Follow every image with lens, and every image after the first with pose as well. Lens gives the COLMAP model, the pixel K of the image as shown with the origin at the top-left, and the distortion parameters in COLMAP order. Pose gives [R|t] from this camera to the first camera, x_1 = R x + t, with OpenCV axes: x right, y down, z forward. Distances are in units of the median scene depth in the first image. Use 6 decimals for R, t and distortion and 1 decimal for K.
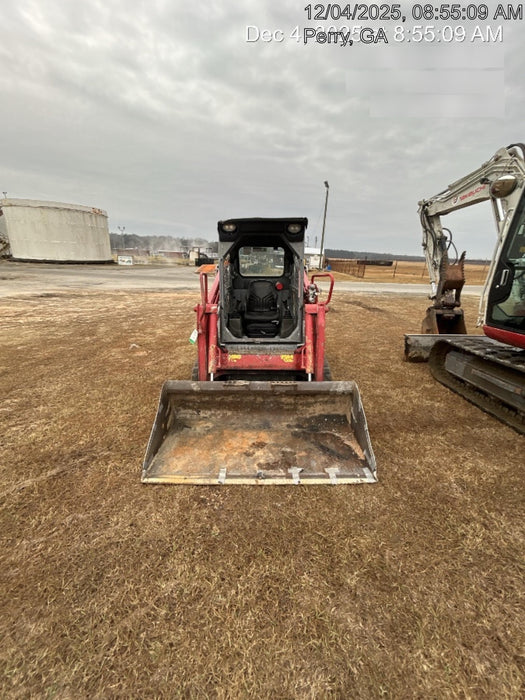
lens RADIAL K [[285.1, 0, 264.9], [0, 285.1, 345.2], [0, 0, 1]] dist [-0.009687, 0.000300]
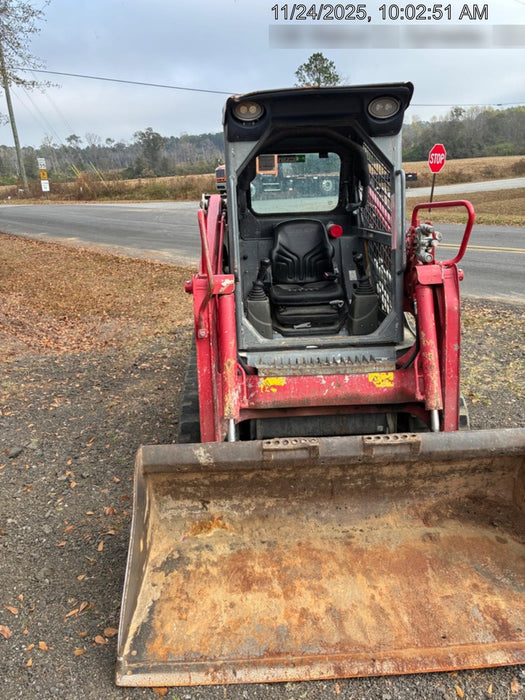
lens RADIAL K [[491.4, 0, 267.3], [0, 491.4, 337.0], [0, 0, 1]] dist [-0.008309, -0.003886]
pose [[0.998988, -0.044197, 0.008399, -0.120757], [0.044085, 0.998942, 0.013096, -0.047031], [-0.008969, -0.012713, 0.999879, 0.178822]]
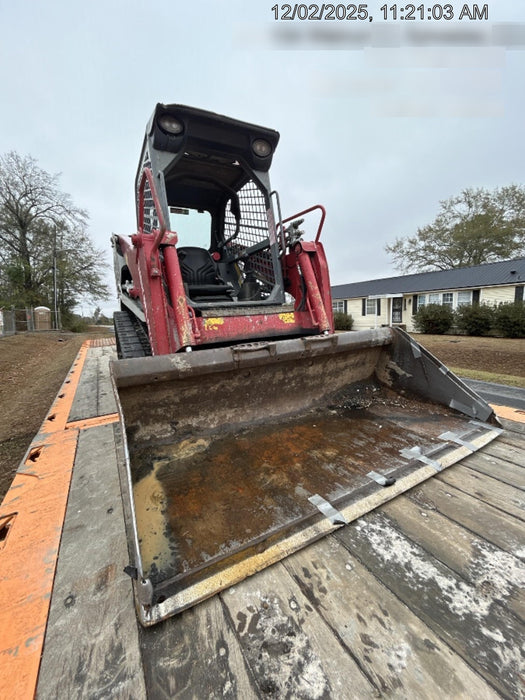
lens RADIAL K [[285.1, 0, 271.3], [0, 285.1, 343.9], [0, 0, 1]] dist [-0.009687, 0.000300]
pose [[0.871536, -0.118969, 0.475681, -0.296714], [0.181895, 0.979343, -0.088330, 0.164125], [-0.455346, 0.163506, 0.875172, 0.437458]]
